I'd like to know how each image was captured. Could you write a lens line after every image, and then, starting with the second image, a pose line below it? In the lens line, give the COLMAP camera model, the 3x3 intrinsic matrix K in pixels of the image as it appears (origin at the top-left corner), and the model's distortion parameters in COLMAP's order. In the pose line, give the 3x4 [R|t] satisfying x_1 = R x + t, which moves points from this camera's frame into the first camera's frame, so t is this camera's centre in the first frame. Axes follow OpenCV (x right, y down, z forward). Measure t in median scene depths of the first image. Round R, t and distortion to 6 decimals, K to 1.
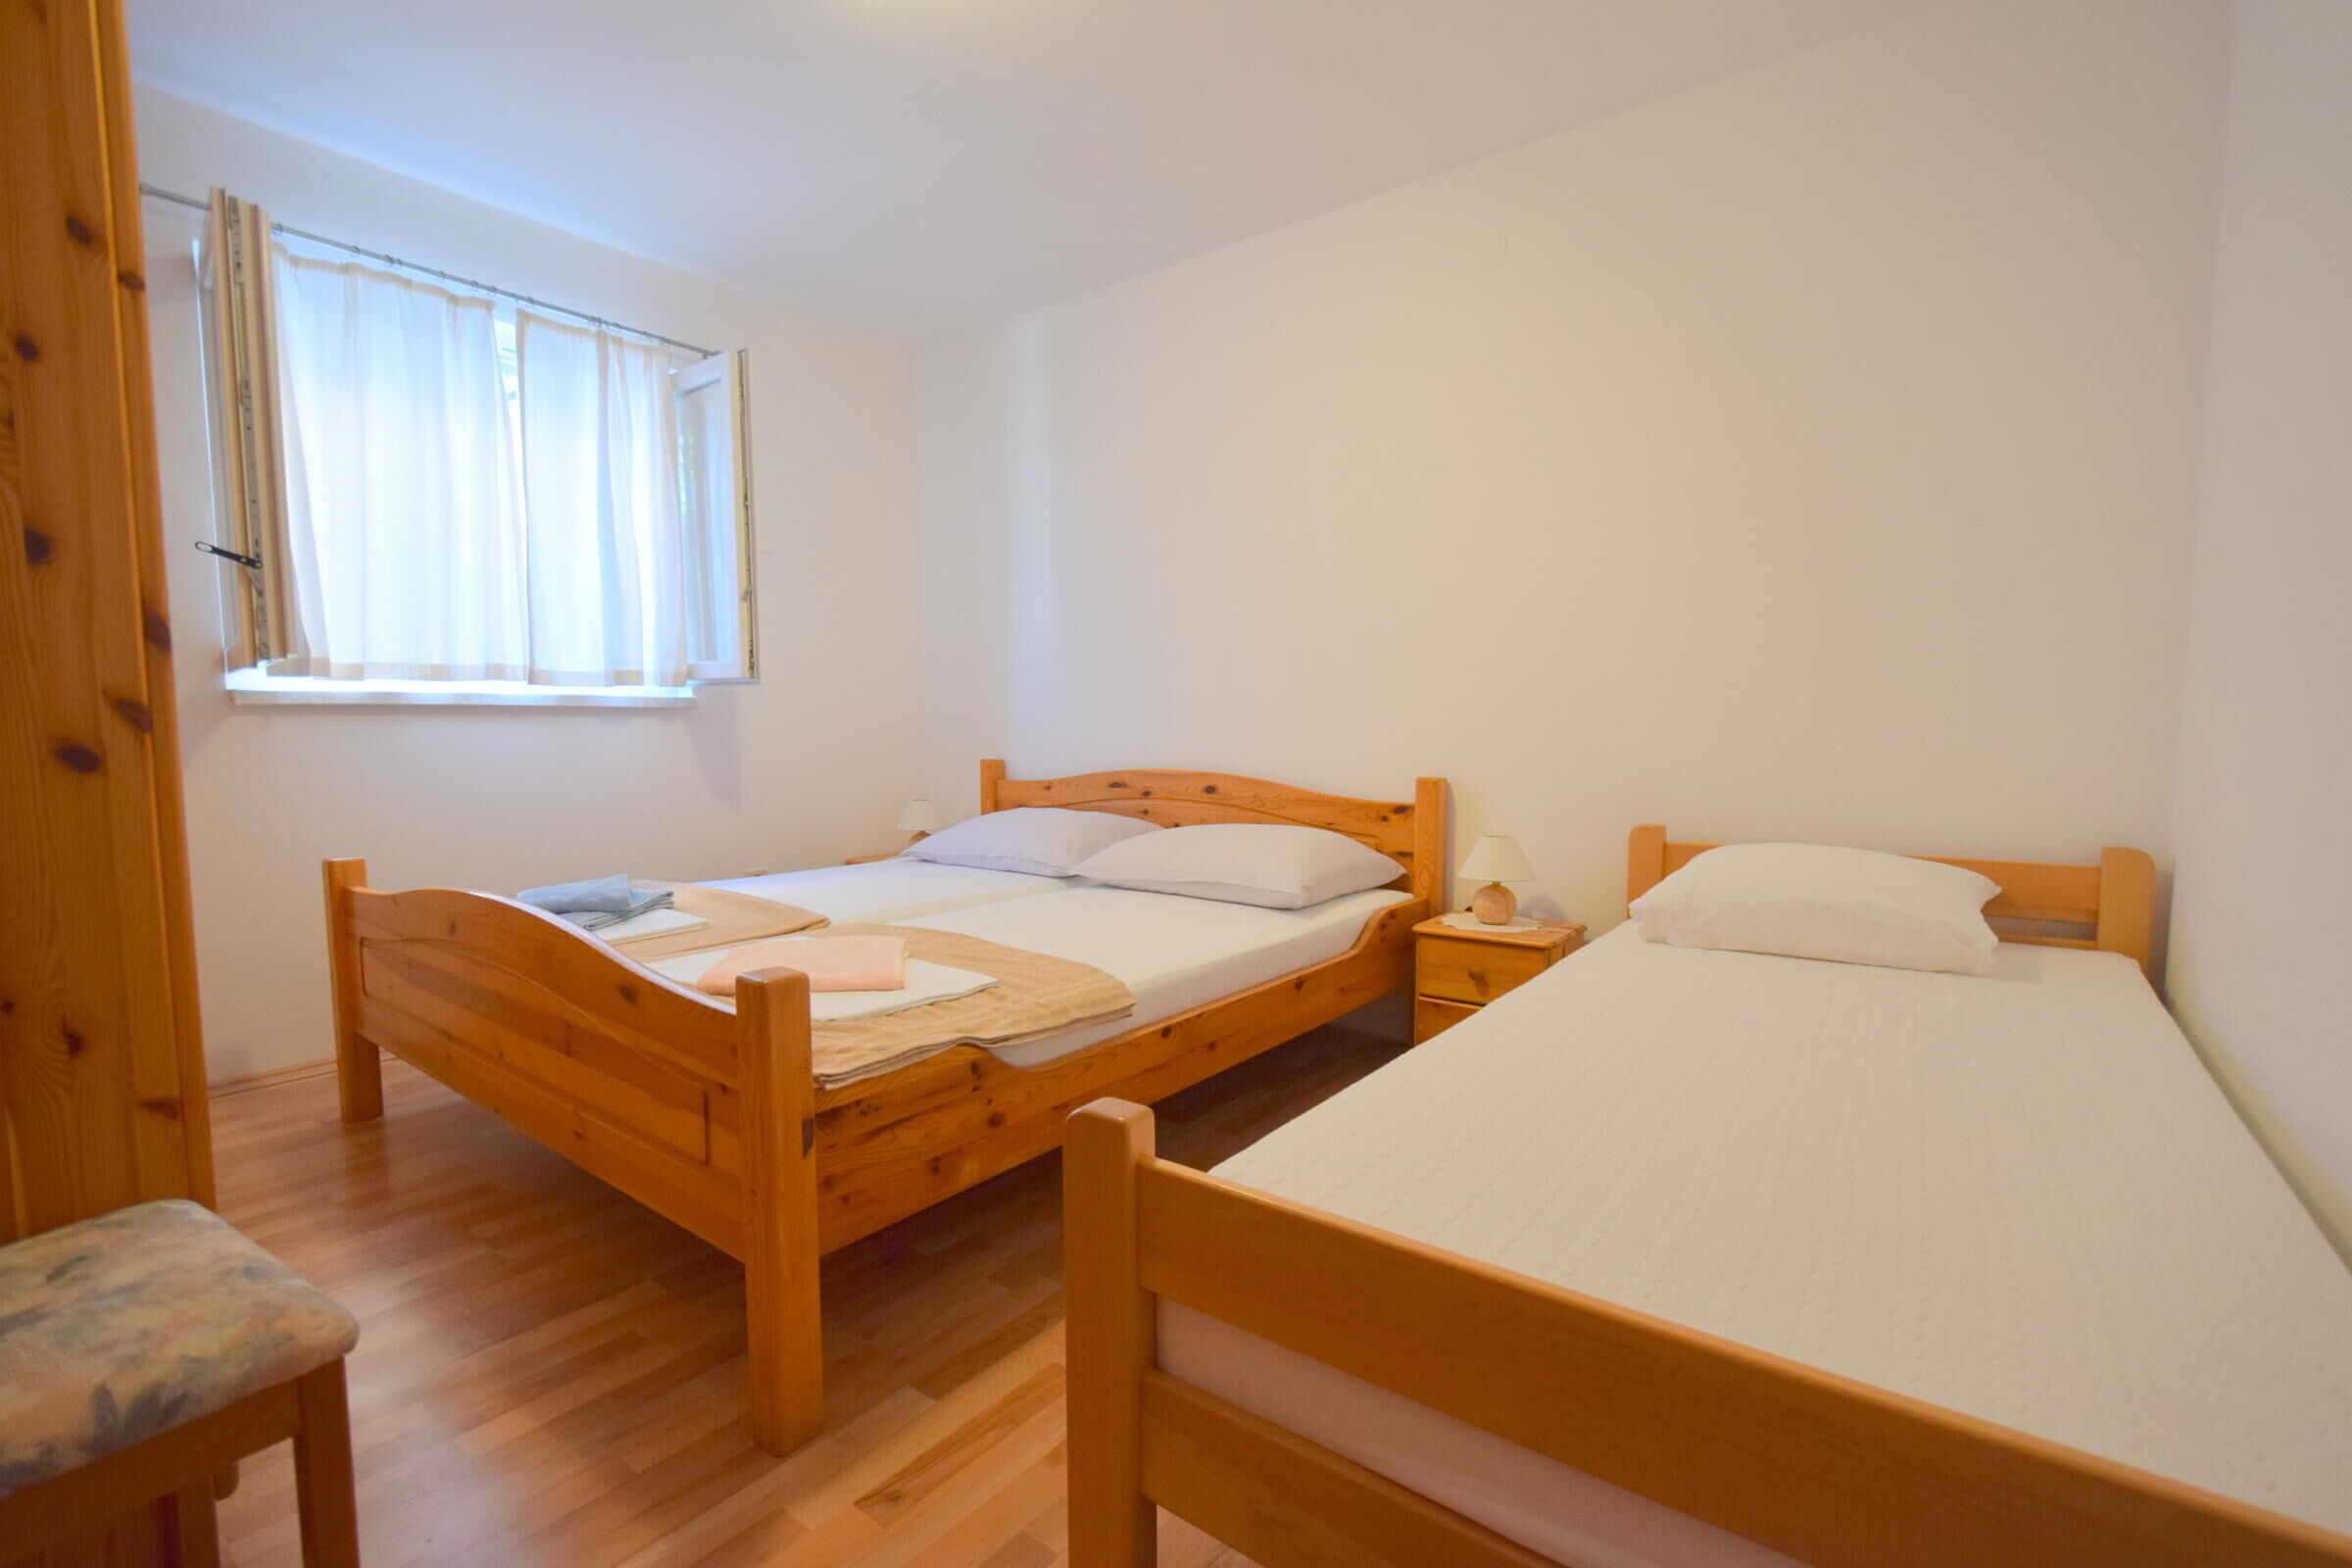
lens RADIAL K [[1022.1, 0, 1178.8], [0, 1022.1, 790.6], [0, 0, 1]] dist [0.001040, -0.000110]
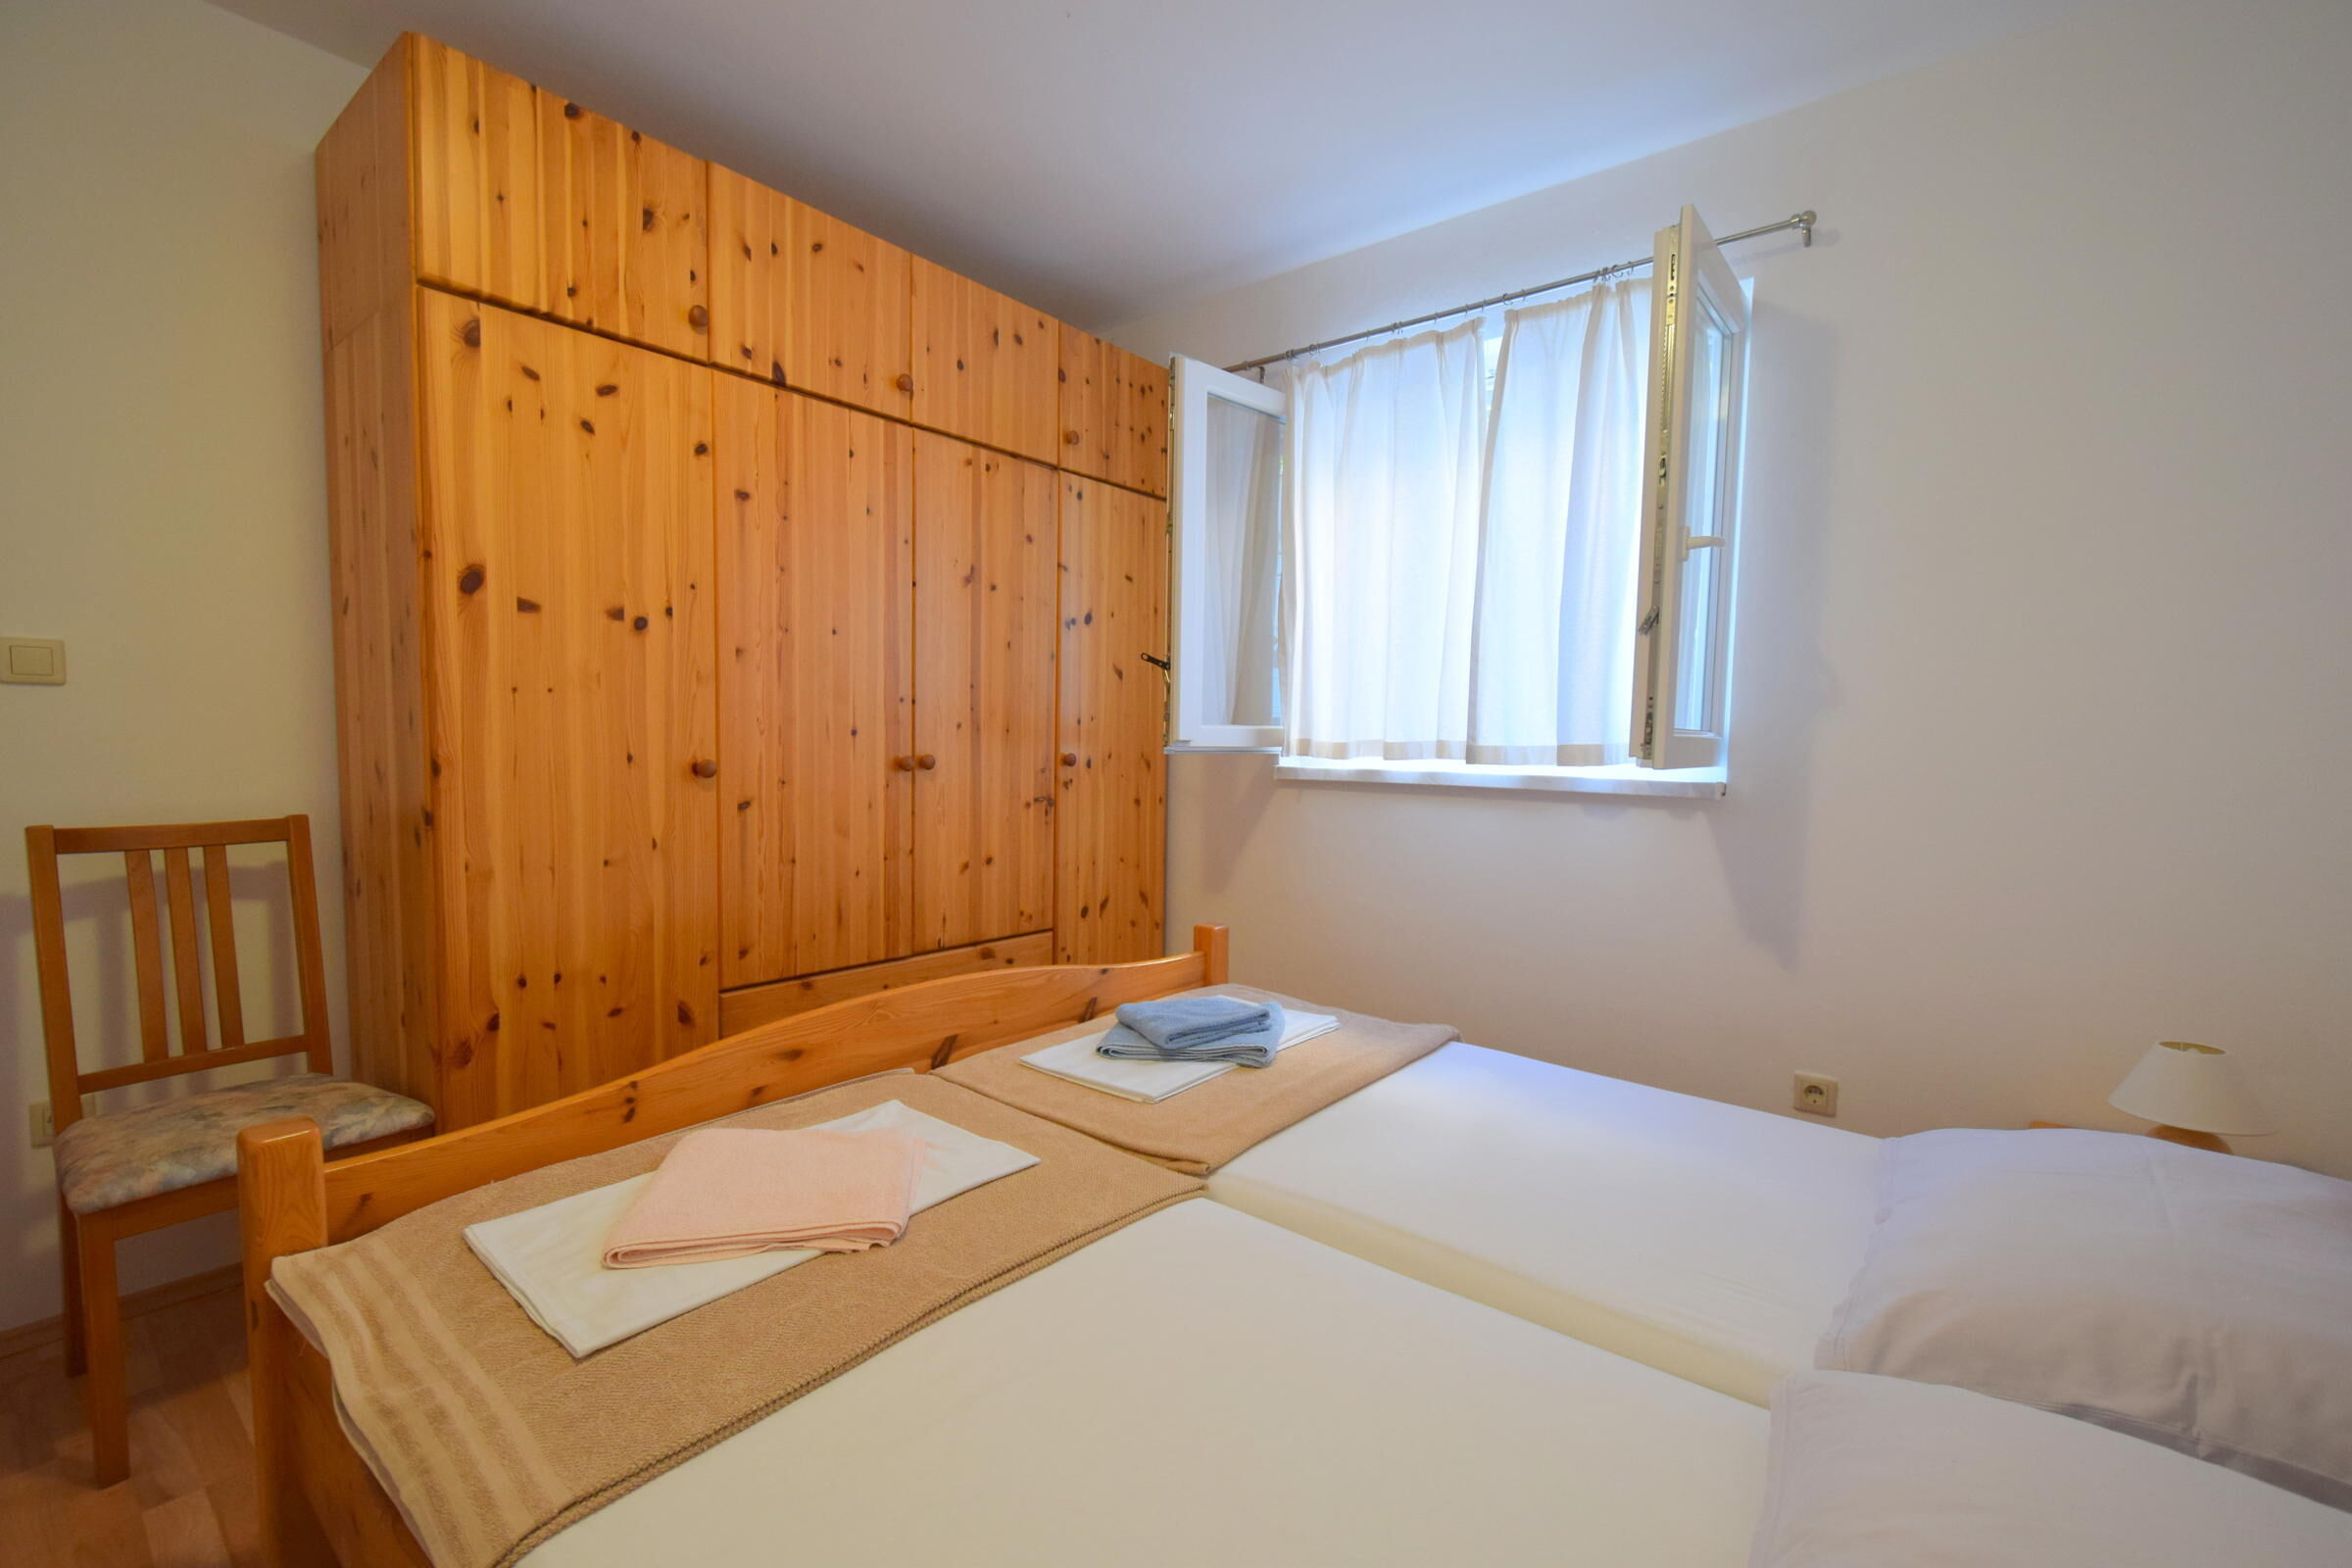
lens RADIAL K [[1022.1, 0, 1176.0], [0, 1022.1, 806.5], [0, 0, 1]] dist [0.001040, -0.000110]
pose [[-0.026521, 0.066725, -0.997419, 0.216032], [-0.084059, 0.994087, 0.068737, -0.107003], [0.996108, 0.085665, -0.020755, 0.786159]]
